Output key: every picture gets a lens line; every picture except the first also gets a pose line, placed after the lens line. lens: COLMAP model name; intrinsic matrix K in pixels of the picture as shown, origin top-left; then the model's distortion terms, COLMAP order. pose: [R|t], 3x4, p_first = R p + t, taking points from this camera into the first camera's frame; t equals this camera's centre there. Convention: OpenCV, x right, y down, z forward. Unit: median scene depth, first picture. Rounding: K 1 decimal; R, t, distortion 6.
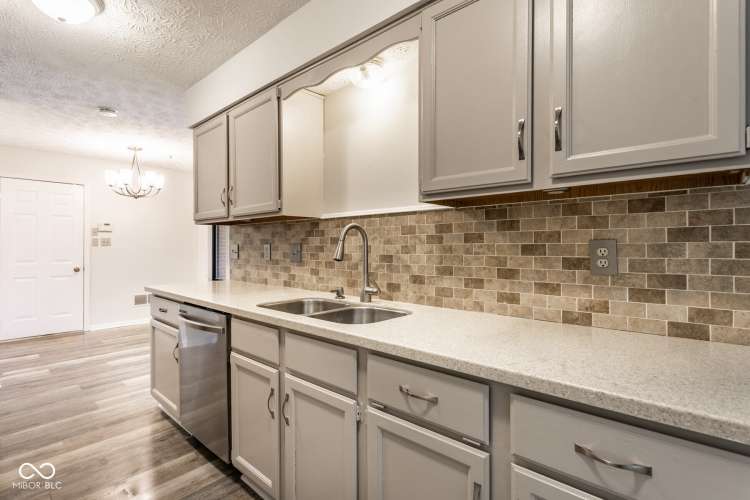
lens RADIAL K [[357.1, 0, 375.7], [0, 357.1, 247.1], [0, 0, 1]] dist [-0.000253, 0.000354]
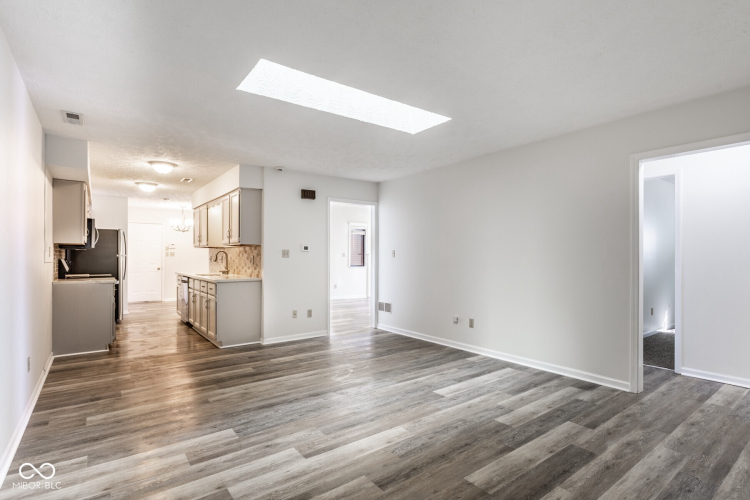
lens RADIAL K [[387.6, 0, 353.9], [0, 387.6, 258.8], [0, 0, 1]] dist [-0.000969, 0.000116]
pose [[0.967059, 0.005041, -0.254501, 2.208479], [-0.004319, 0.999985, 0.003394, -0.003393], [0.254514, -0.002183, 0.967067, -2.328017]]
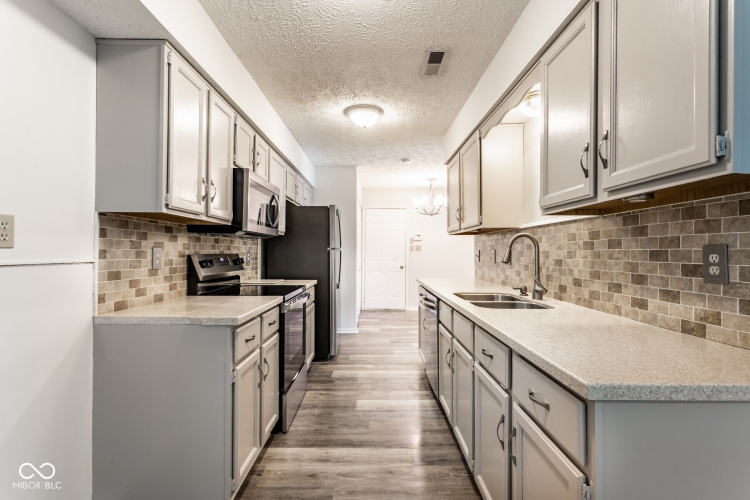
lens RADIAL K [[358.1, 0, 380.3], [0, 358.1, 250.6], [0, 0, 1]] dist [-0.000844, 0.000138]
pose [[0.682186, 0.001249, -0.731178, 0.546057], [-0.004902, 0.999984, -0.002865, 0.000239], [0.731162, 0.005538, 0.682181, -0.197262]]
